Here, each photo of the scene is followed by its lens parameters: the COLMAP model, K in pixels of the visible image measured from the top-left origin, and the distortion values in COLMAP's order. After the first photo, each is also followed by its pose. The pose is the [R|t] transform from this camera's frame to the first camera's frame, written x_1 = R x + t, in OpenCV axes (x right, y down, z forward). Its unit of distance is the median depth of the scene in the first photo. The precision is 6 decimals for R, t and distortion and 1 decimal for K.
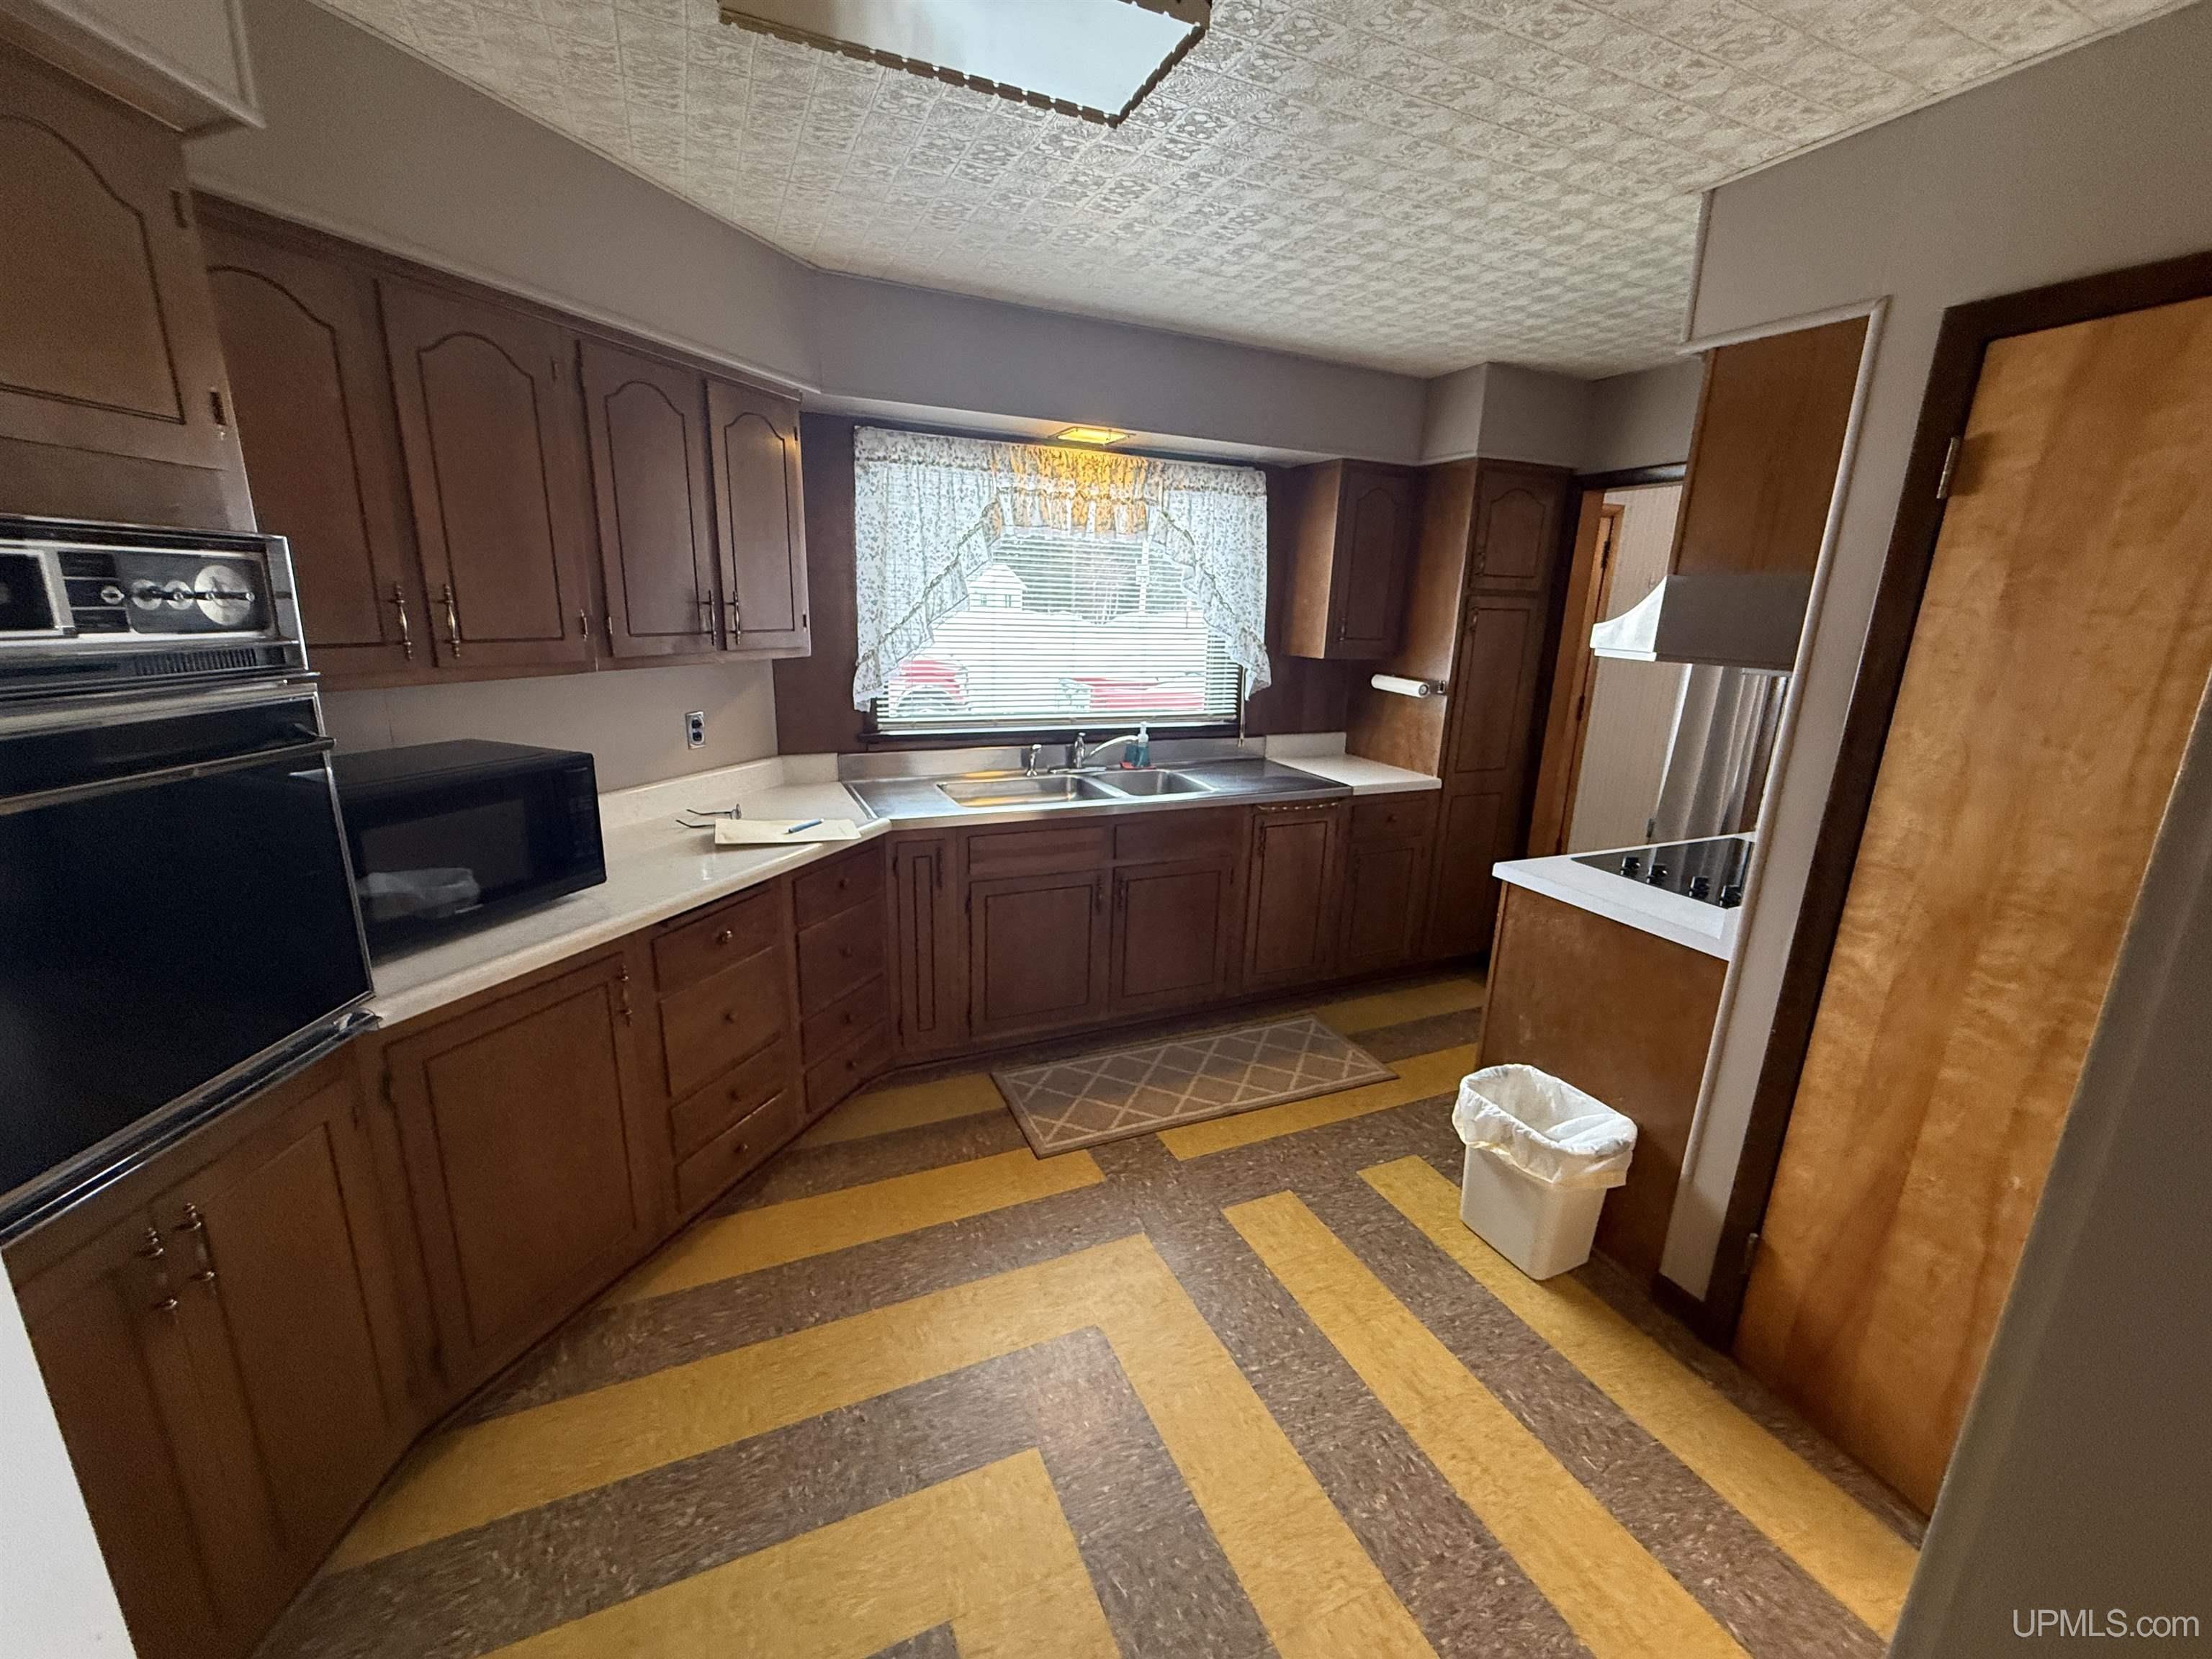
lens RADIAL K [[881.2, 0, 1110.5], [0, 881.2, 830.7], [0, 0, 1]] dist [-0.008227, -0.000286]
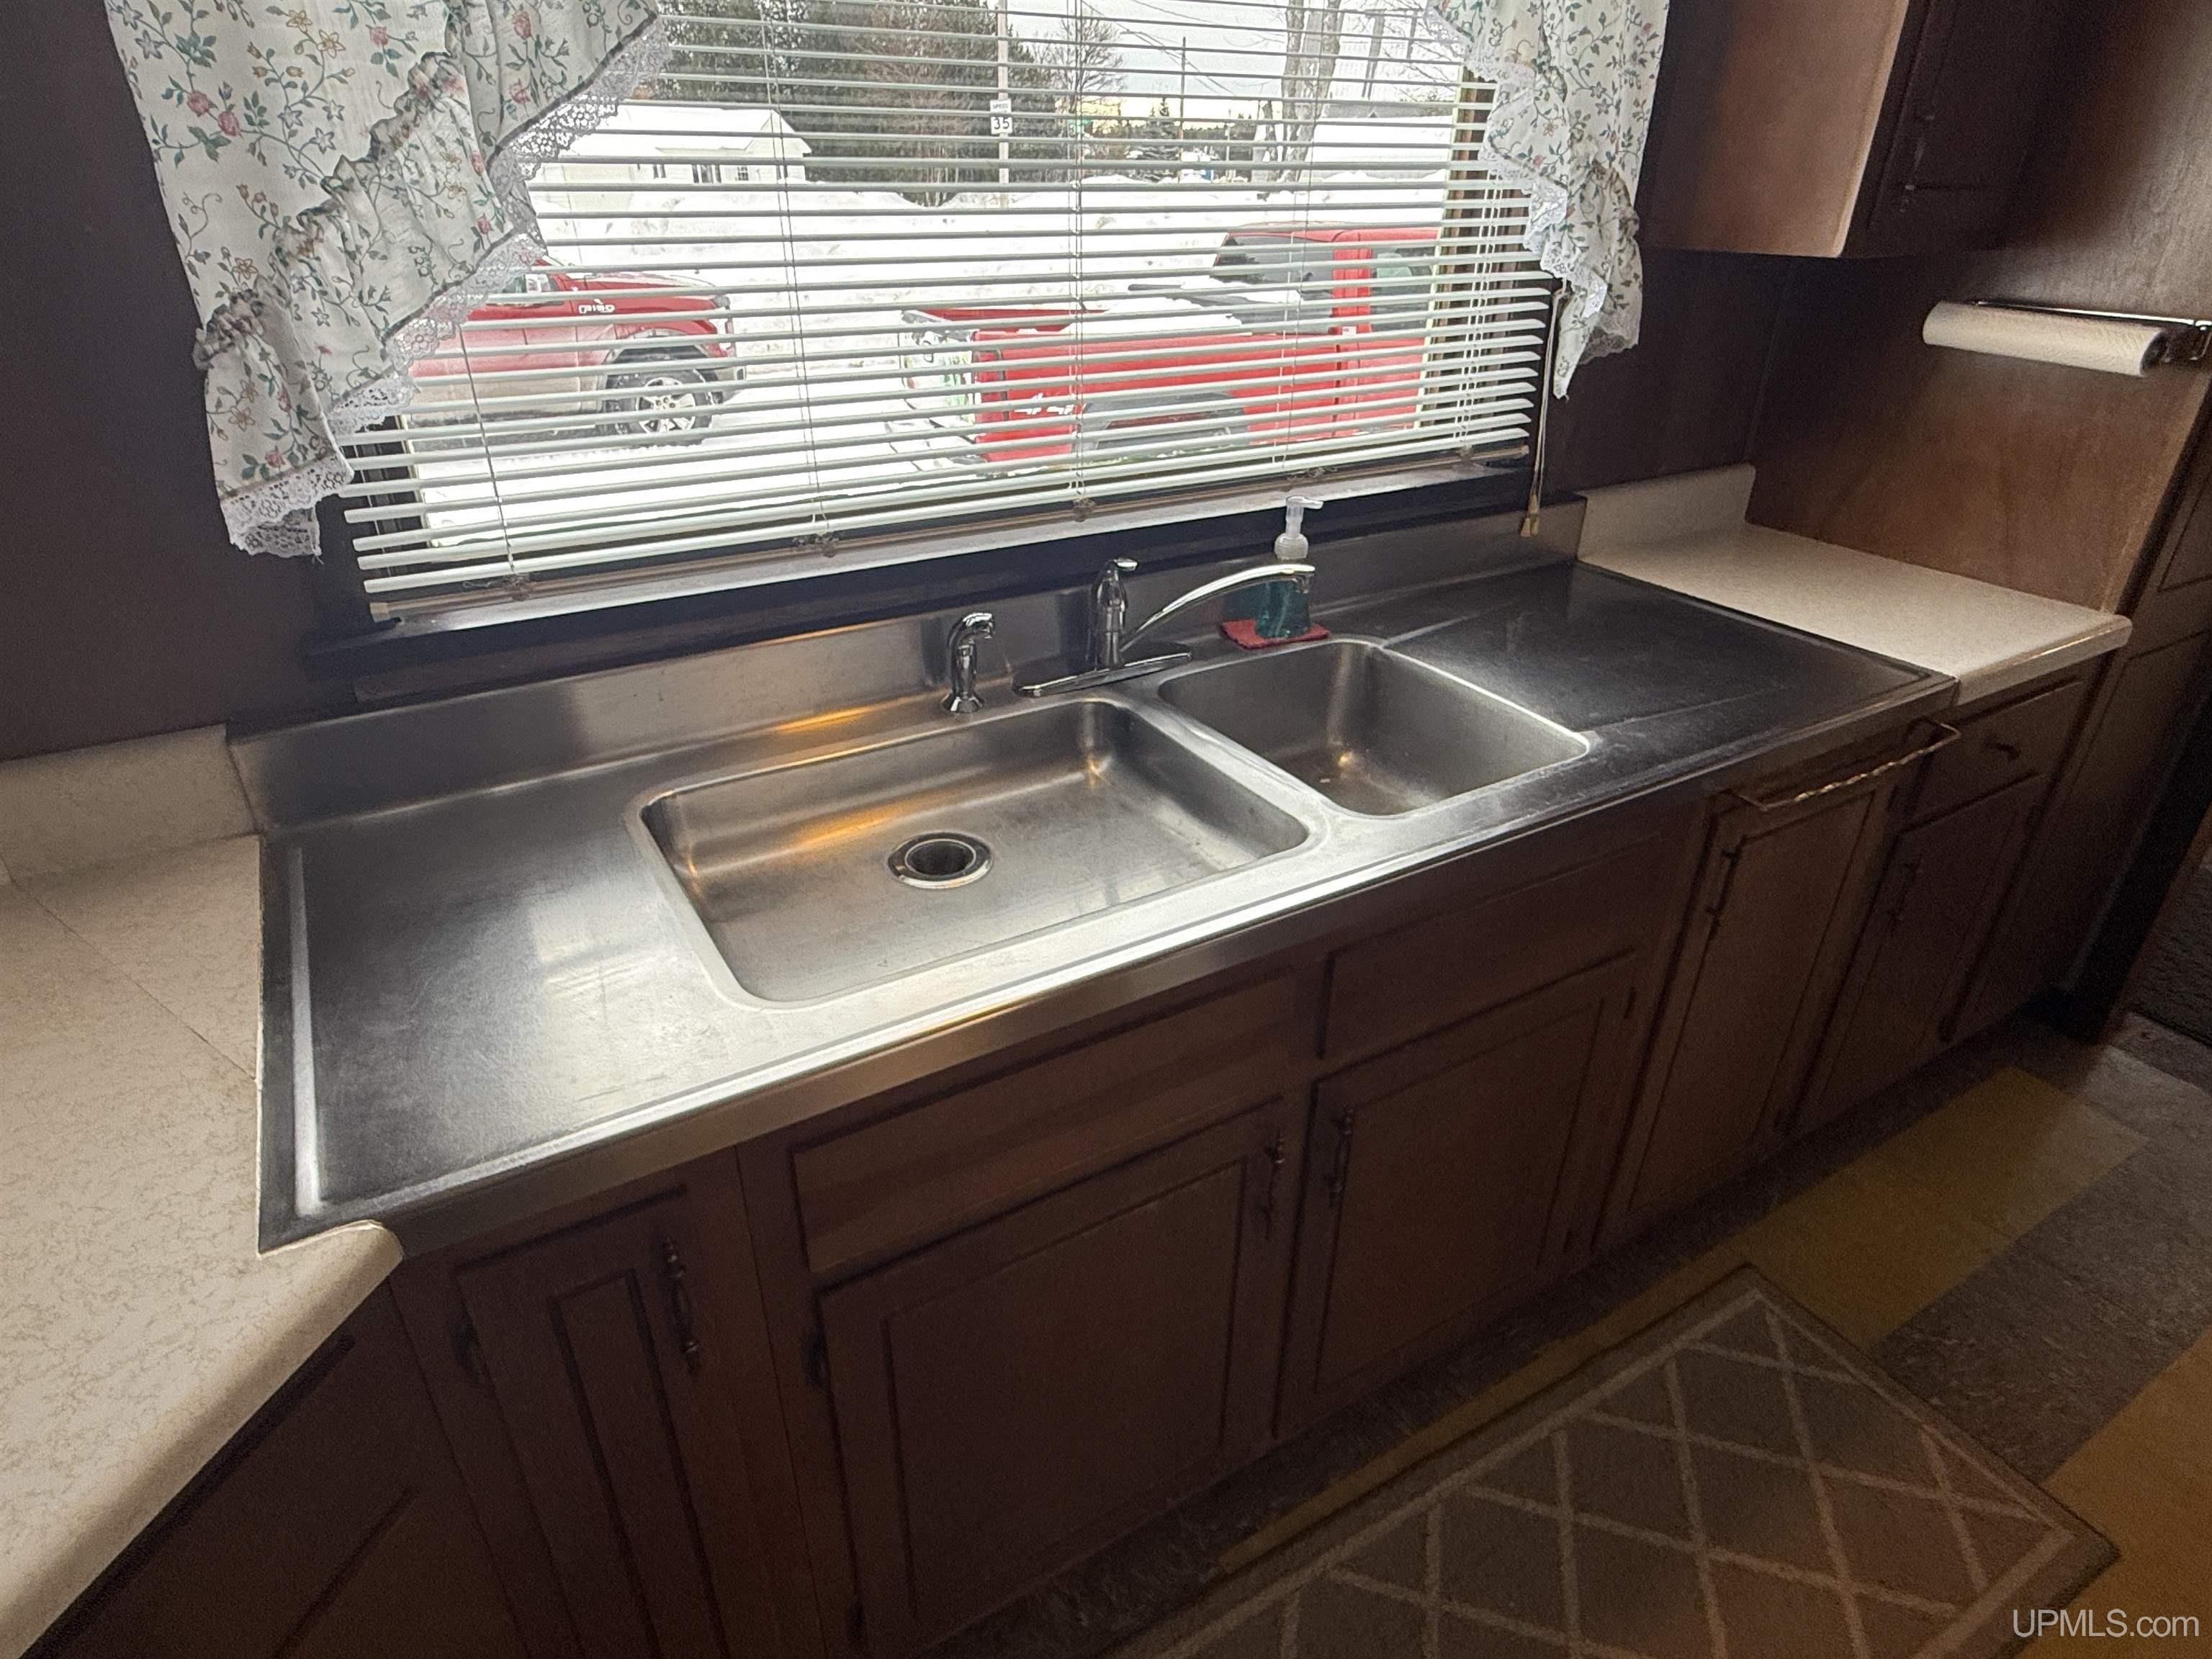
lens RADIAL K [[1223.8, 0, 1092.2], [0, 1223.8, 829.0], [0, 0, 1]] dist [-0.000884, -0.000095]
pose [[0.993844, -0.074322, 0.082165, -0.082795], [0.052270, 0.968431, 0.243741, -0.122042], [-0.097686, -0.237945, 0.966354, 0.571146]]
